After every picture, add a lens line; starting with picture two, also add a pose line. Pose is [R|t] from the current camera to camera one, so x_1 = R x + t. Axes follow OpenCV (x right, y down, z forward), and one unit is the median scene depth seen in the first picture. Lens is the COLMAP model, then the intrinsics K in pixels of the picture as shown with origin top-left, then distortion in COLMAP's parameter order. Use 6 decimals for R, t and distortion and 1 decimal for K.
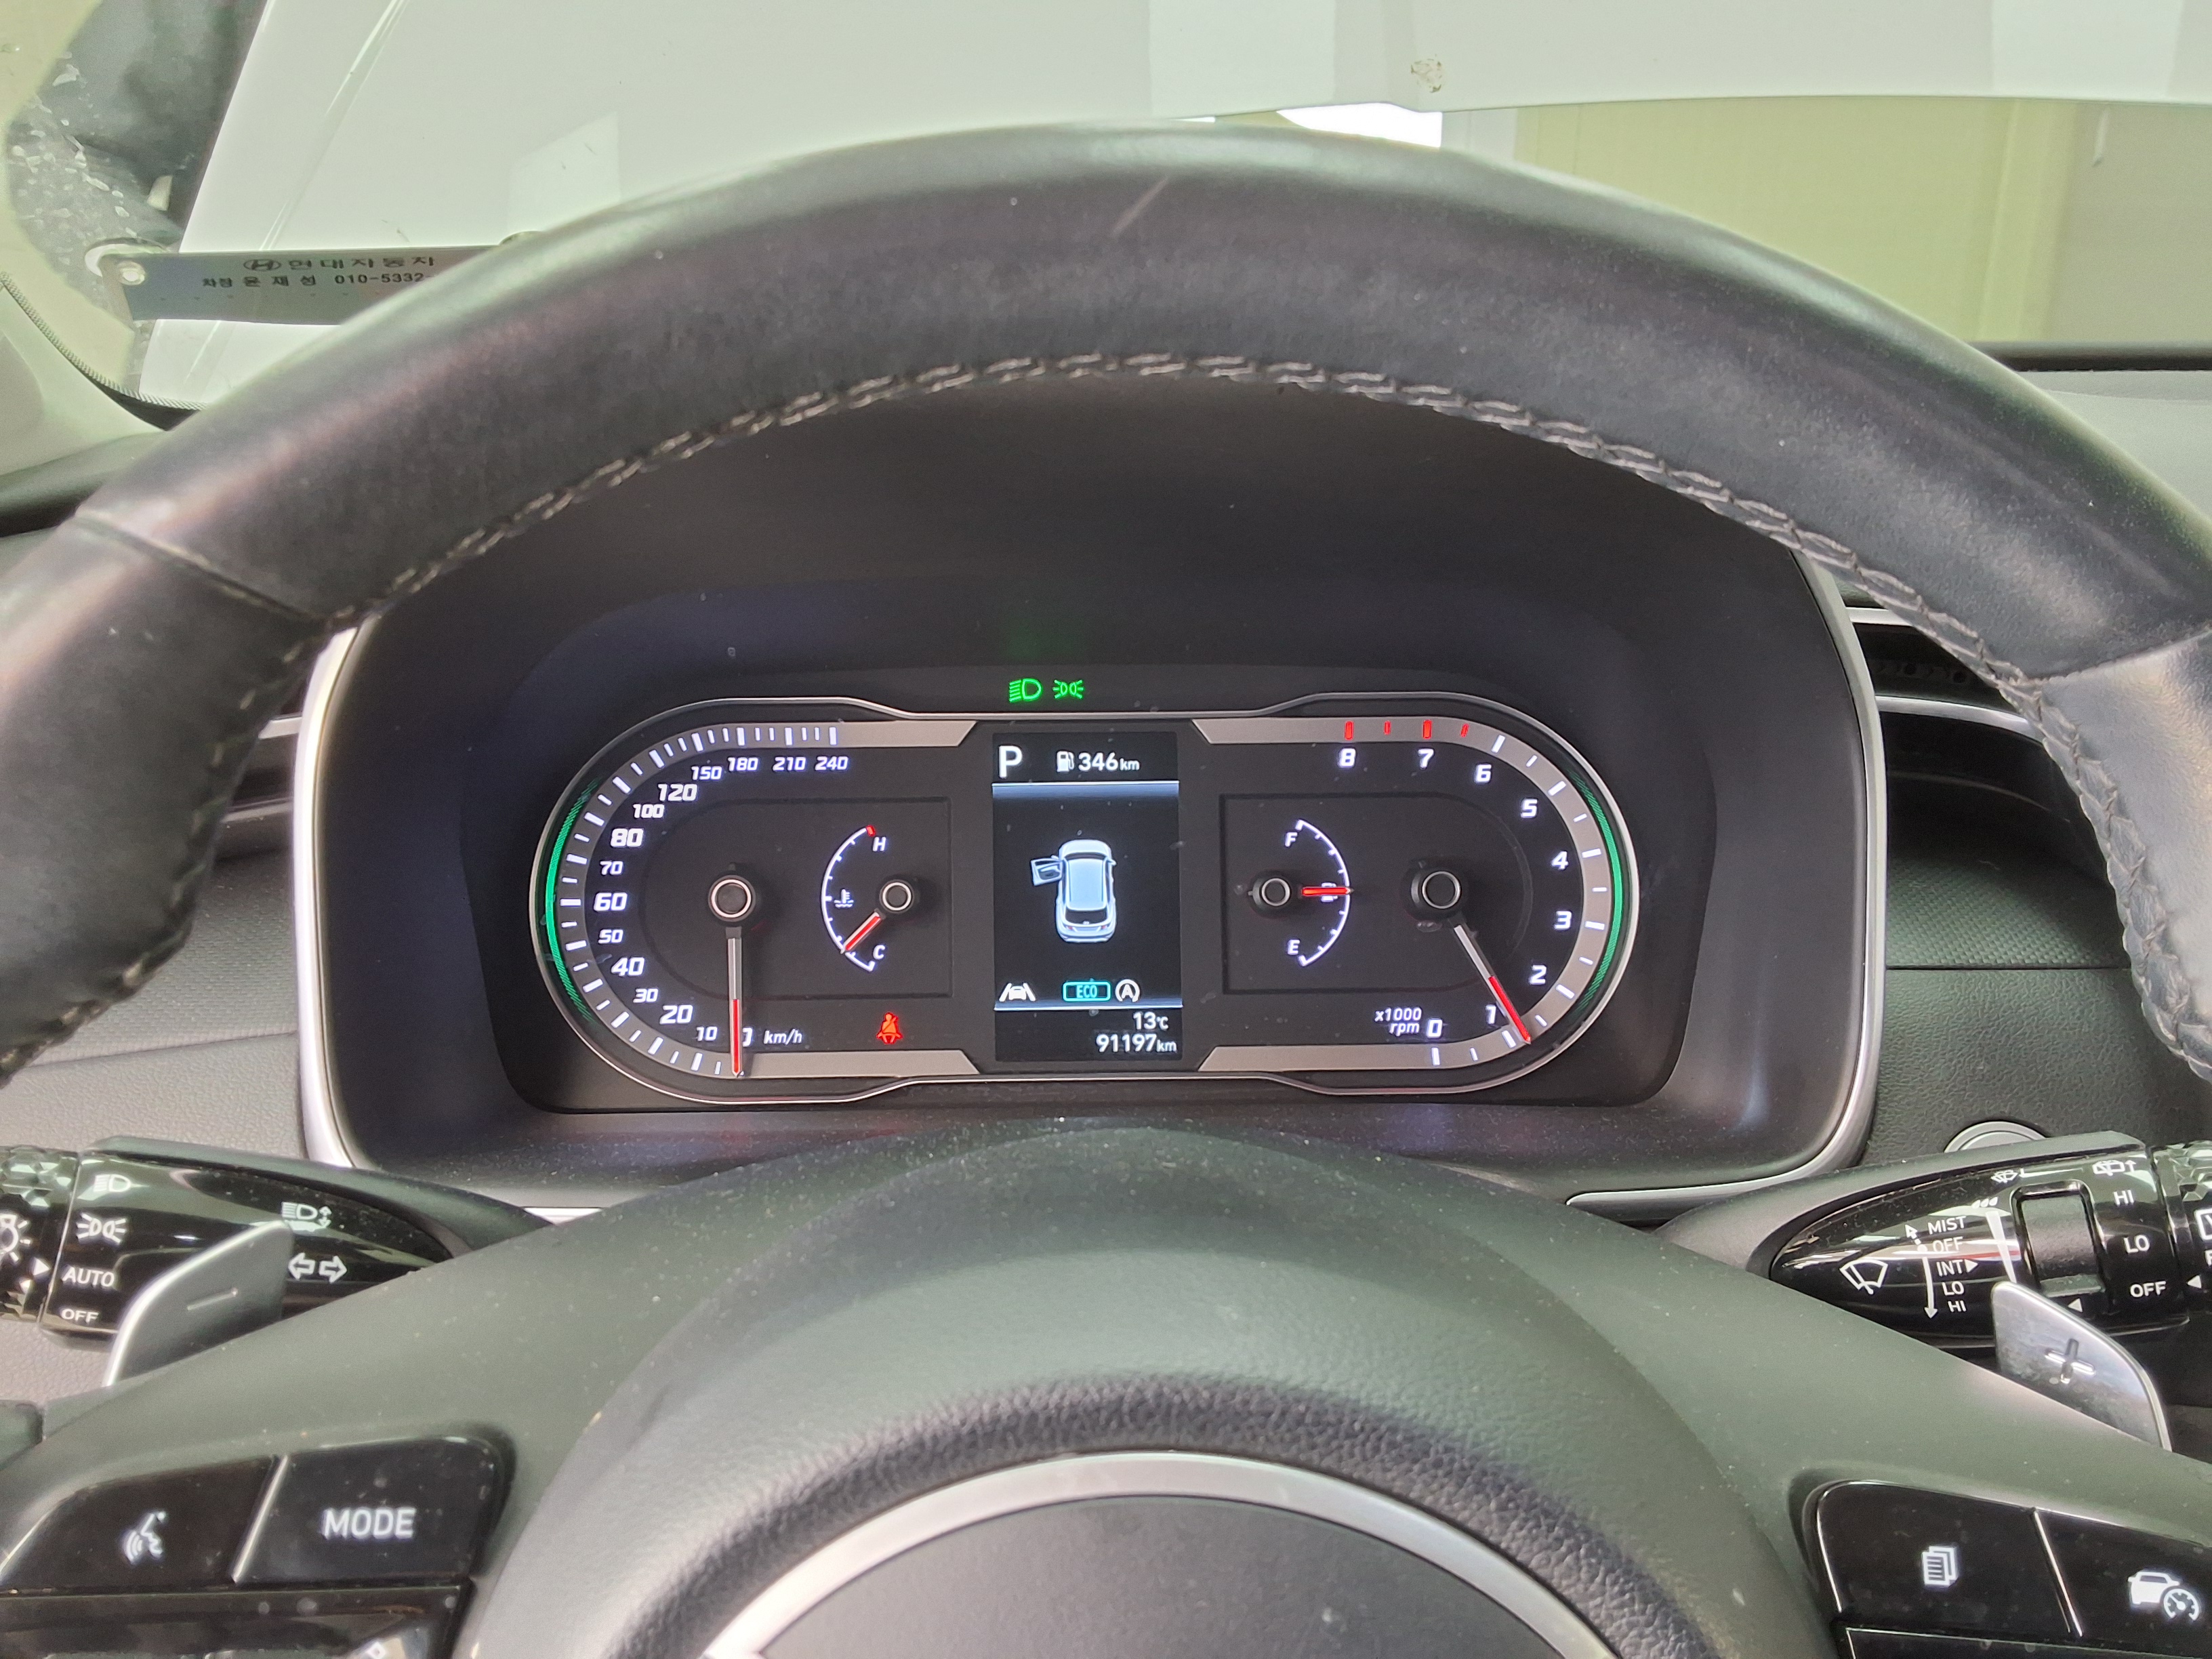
lens RADIAL K [[1778.4, 0, 1097.2], [0, 1778.4, 839.0], [0, 0, 1]] dist [0.090819, -0.027969]
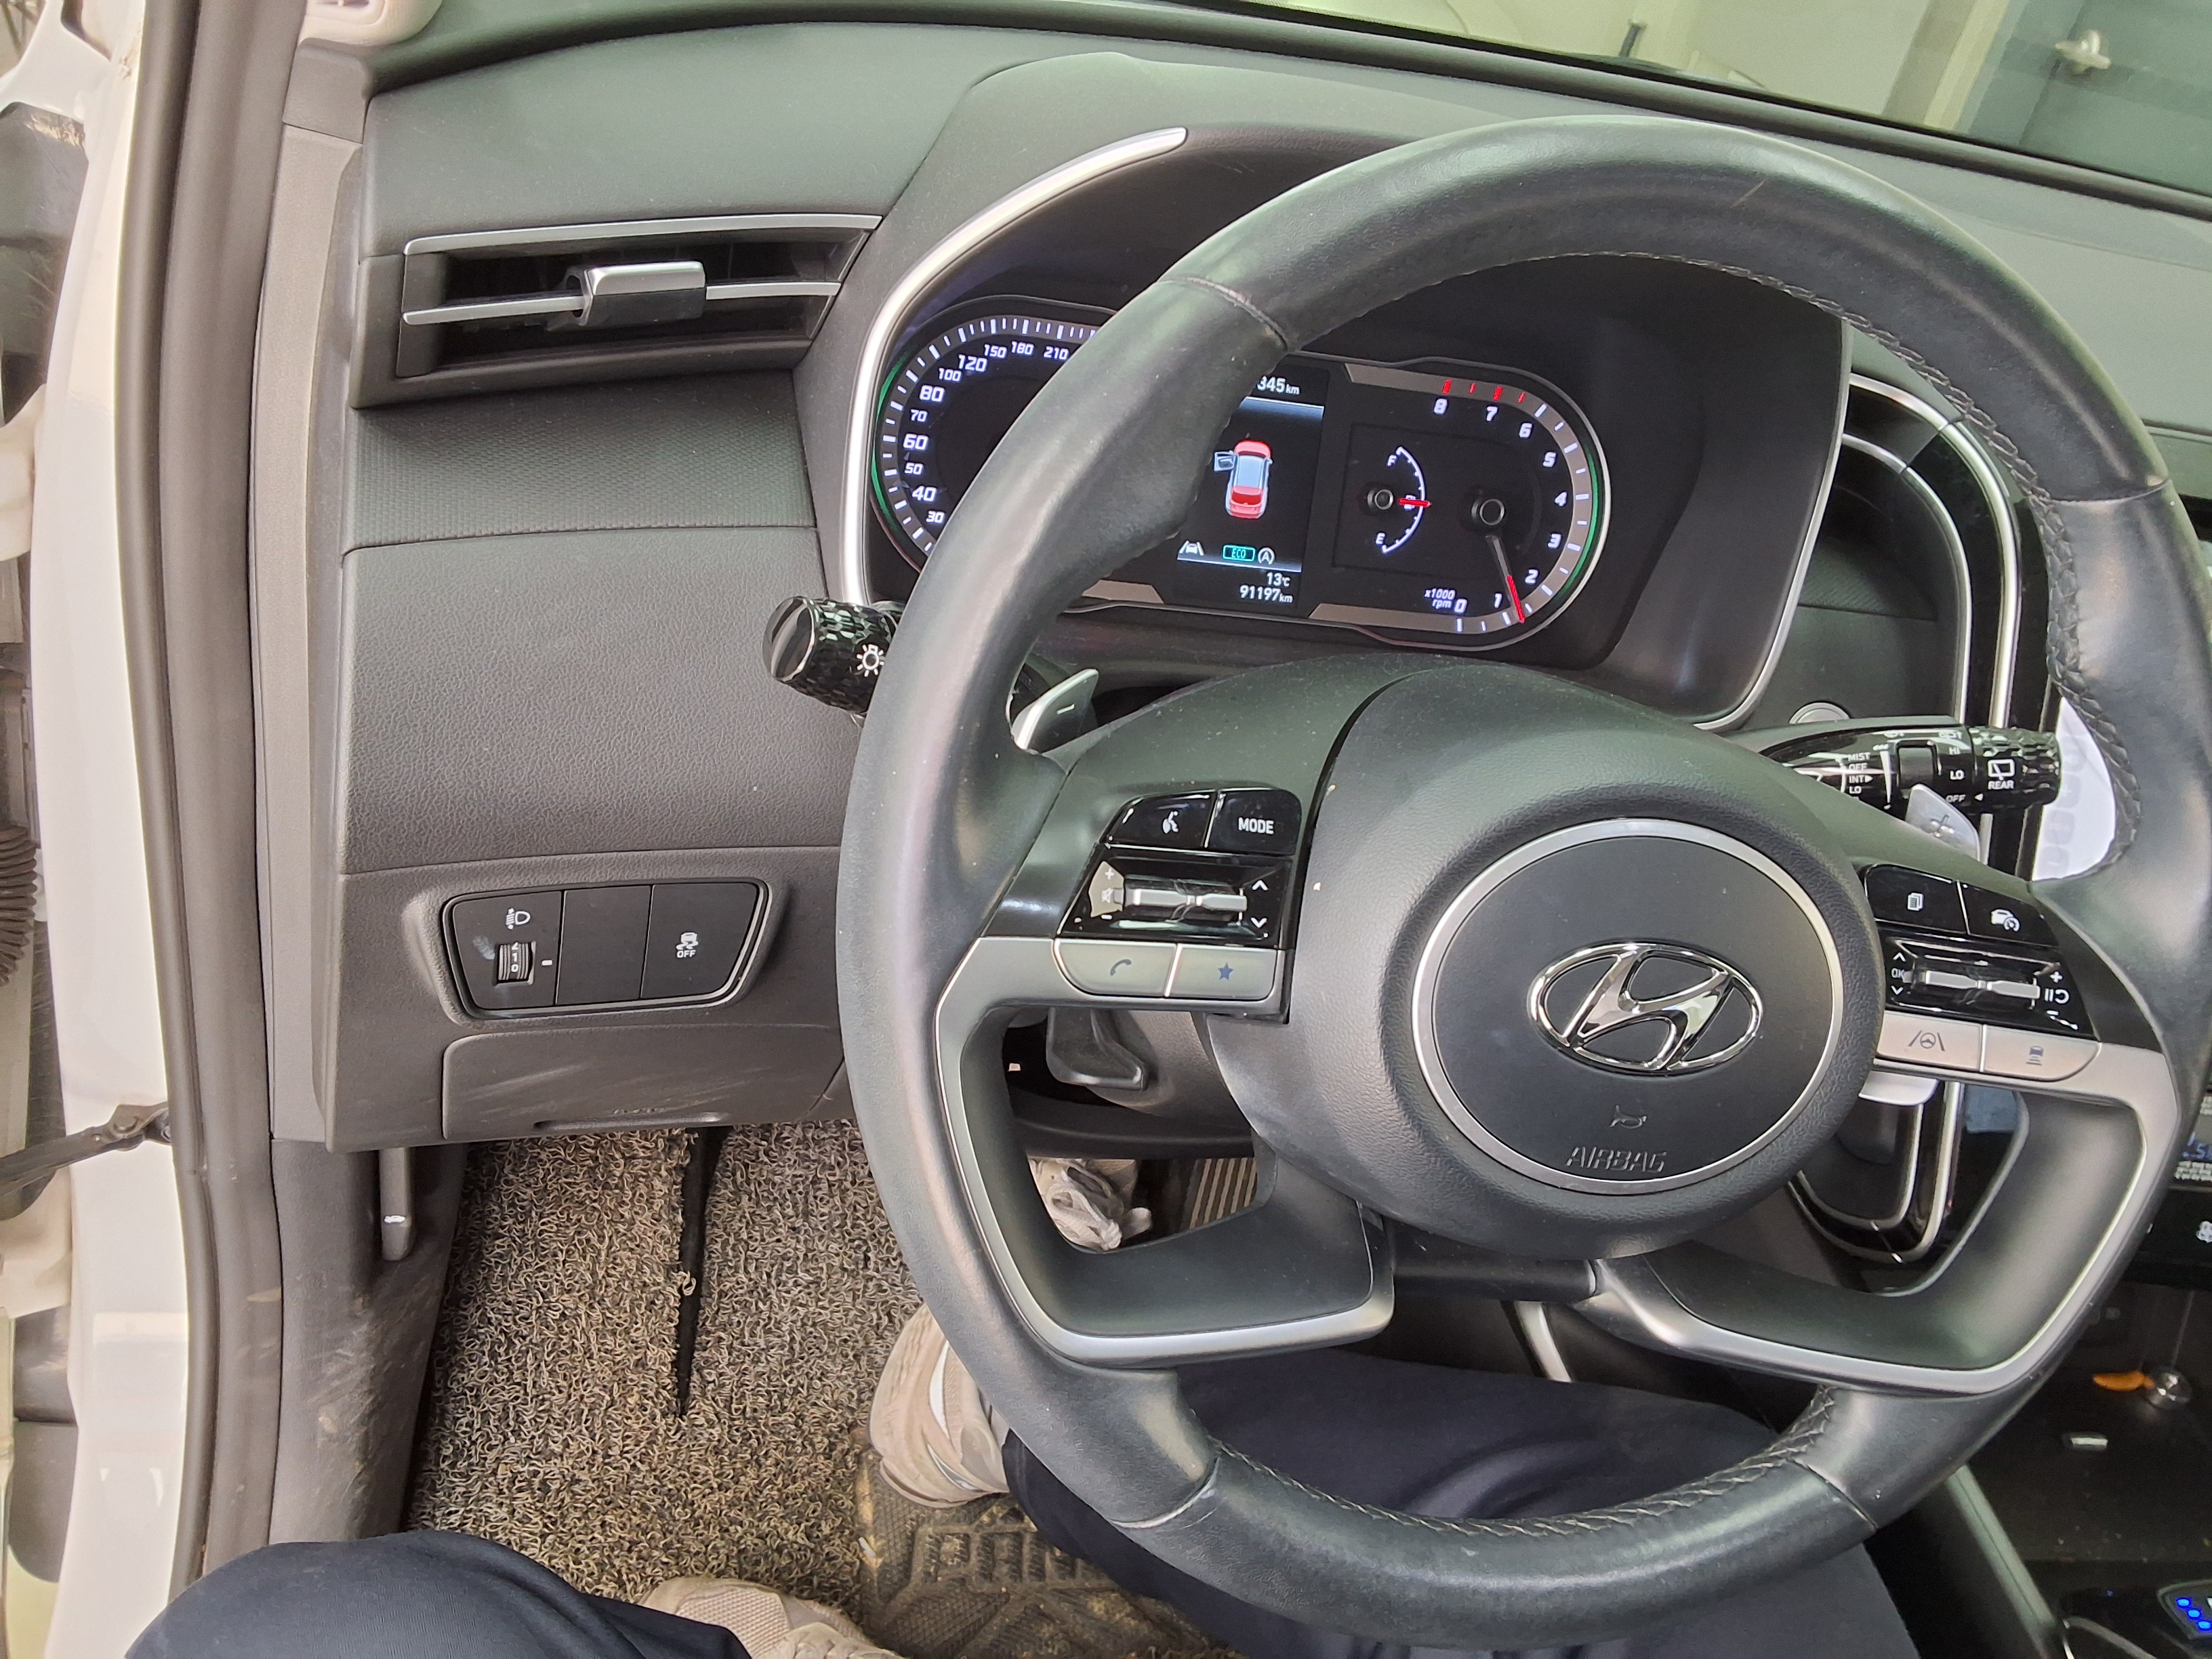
lens RADIAL K [[1778.4, 0, 1107.8], [0, 1778.4, 848.7], [0, 0, 1]] dist [0.090819, -0.027969]
pose [[0.963789, 0.077338, 0.255204, -0.445115], [-0.144581, 0.955698, 0.256395, -0.037046], [-0.224069, -0.284009, 0.932273, -0.349556]]
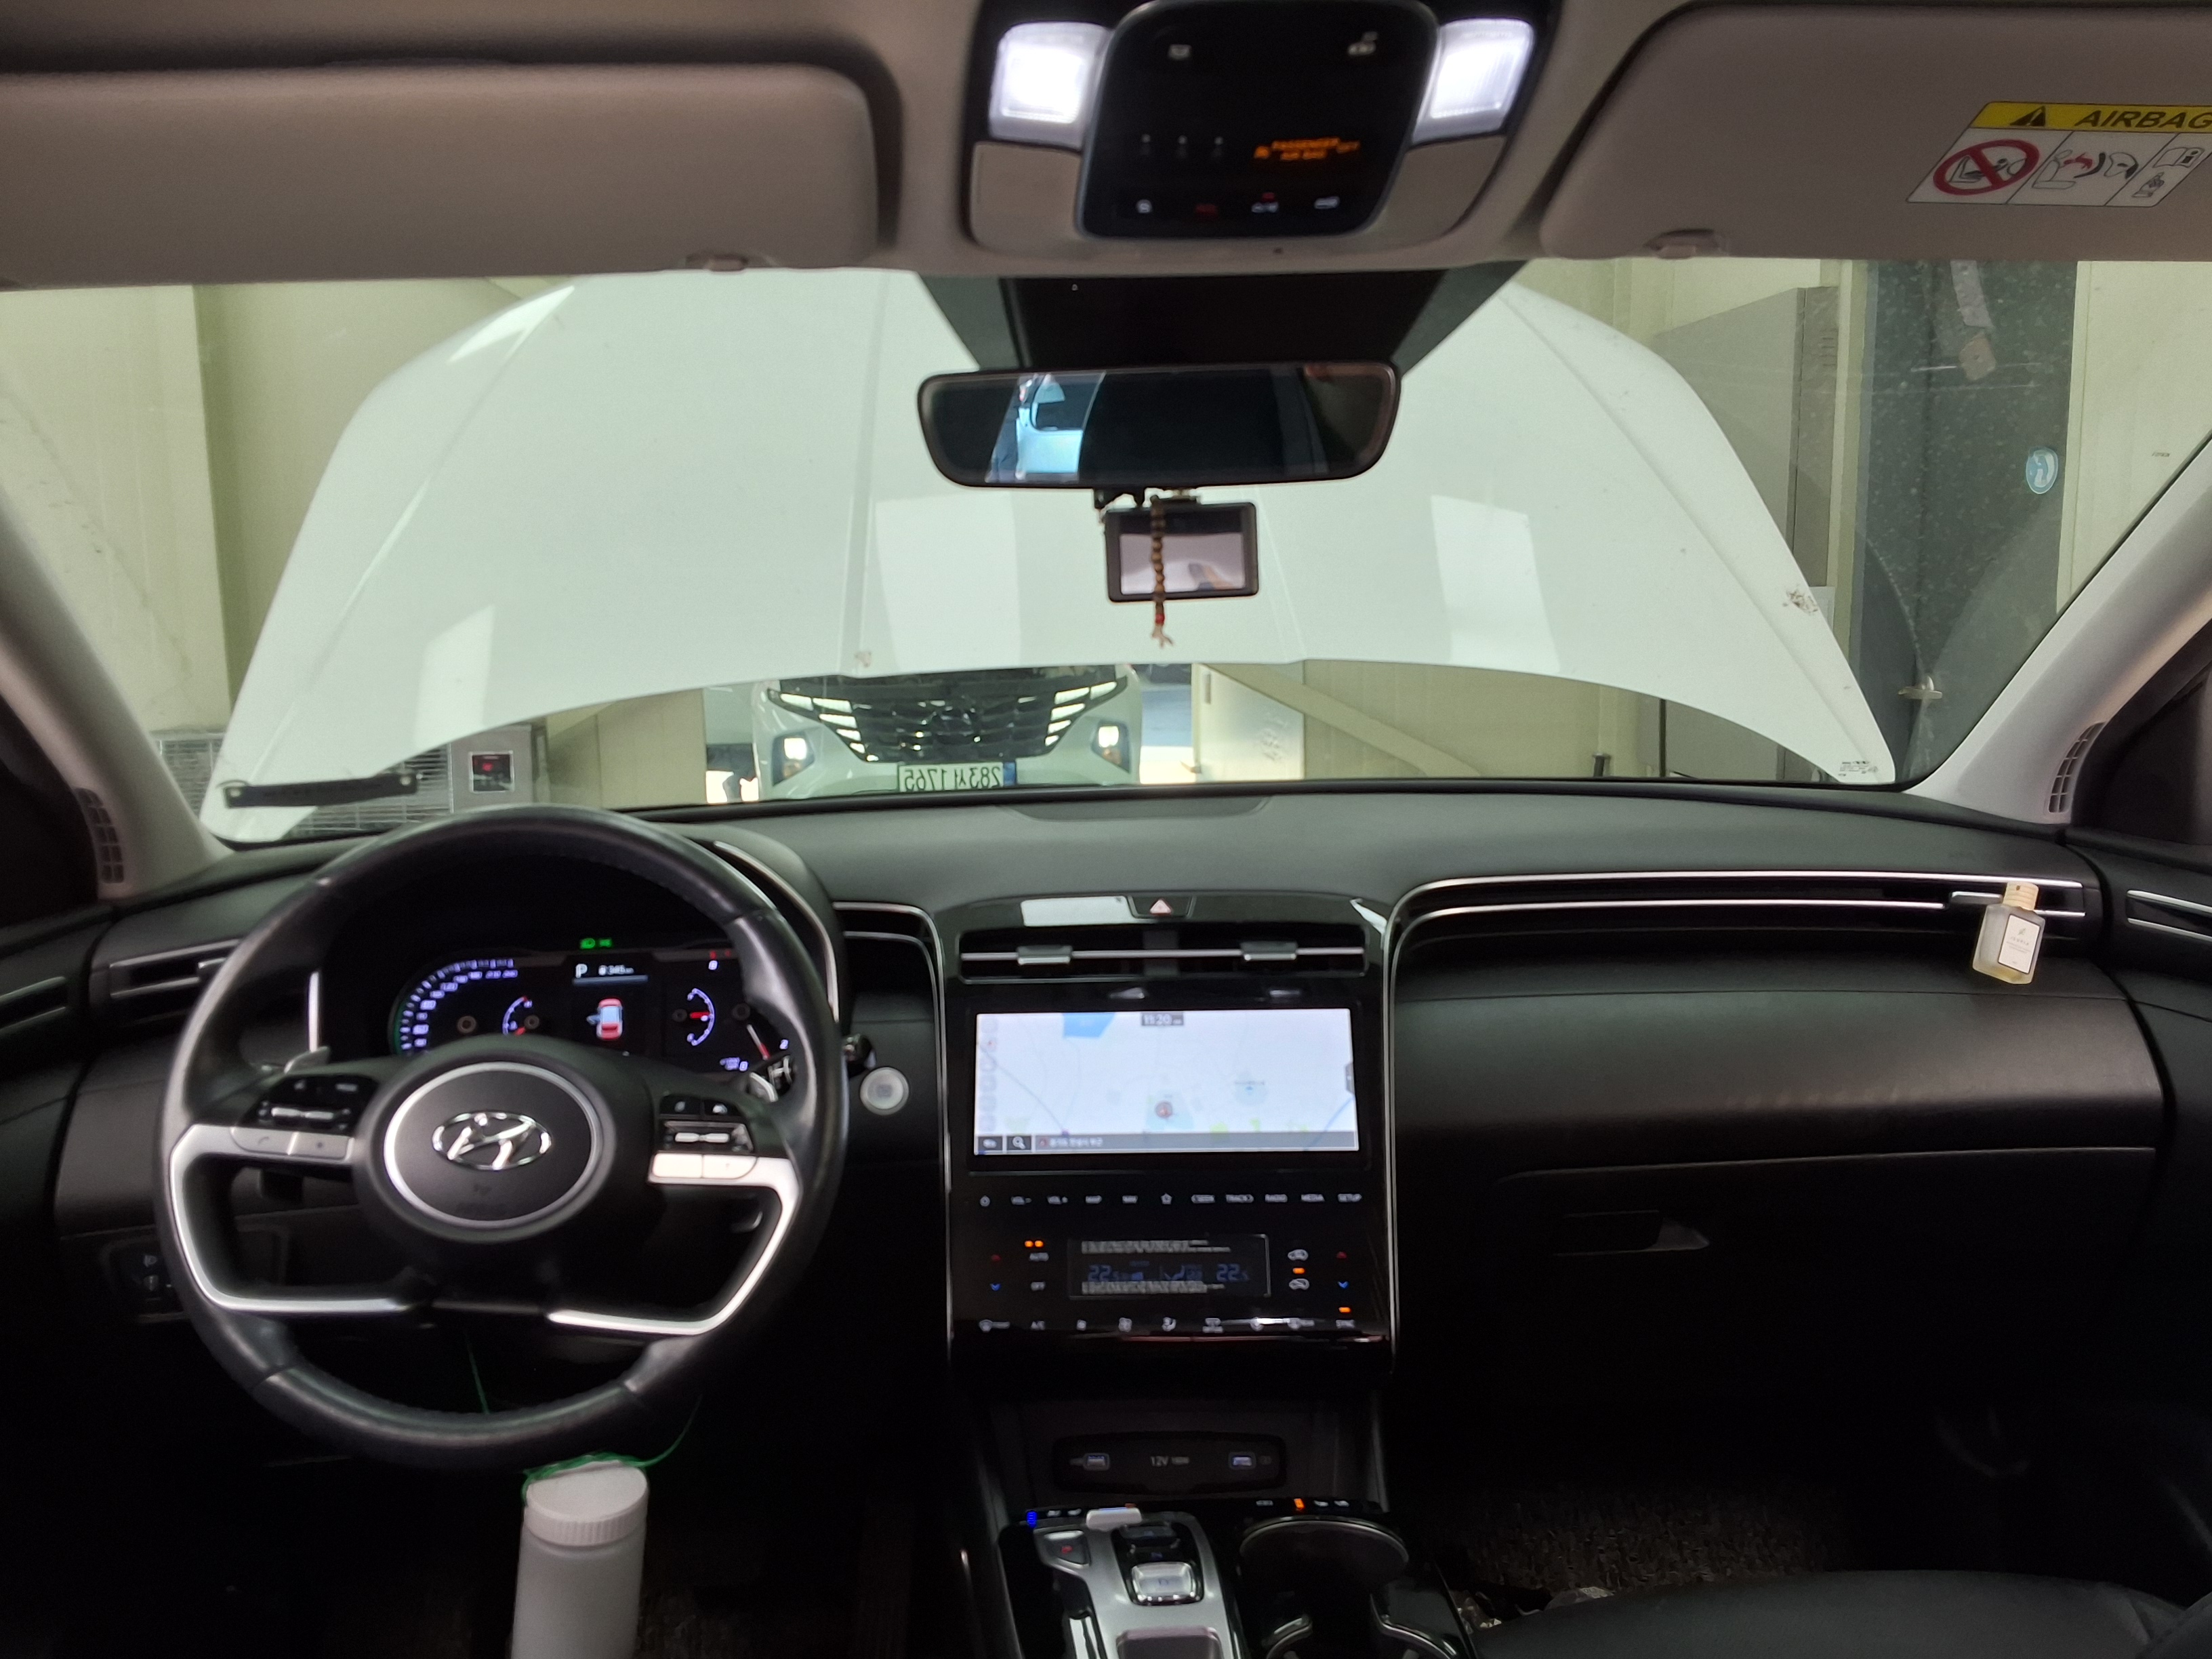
lens RADIAL K [[1778.4, 0, 1102.1], [0, 1778.4, 816.3], [0, 0, 1]] dist [0.090819, -0.027969]
pose [[0.998000, -0.026258, 0.057510, 0.573406], [0.036565, 0.981823, -0.186243, 0.253881], [-0.051574, 0.187973, 0.980819, -1.676662]]
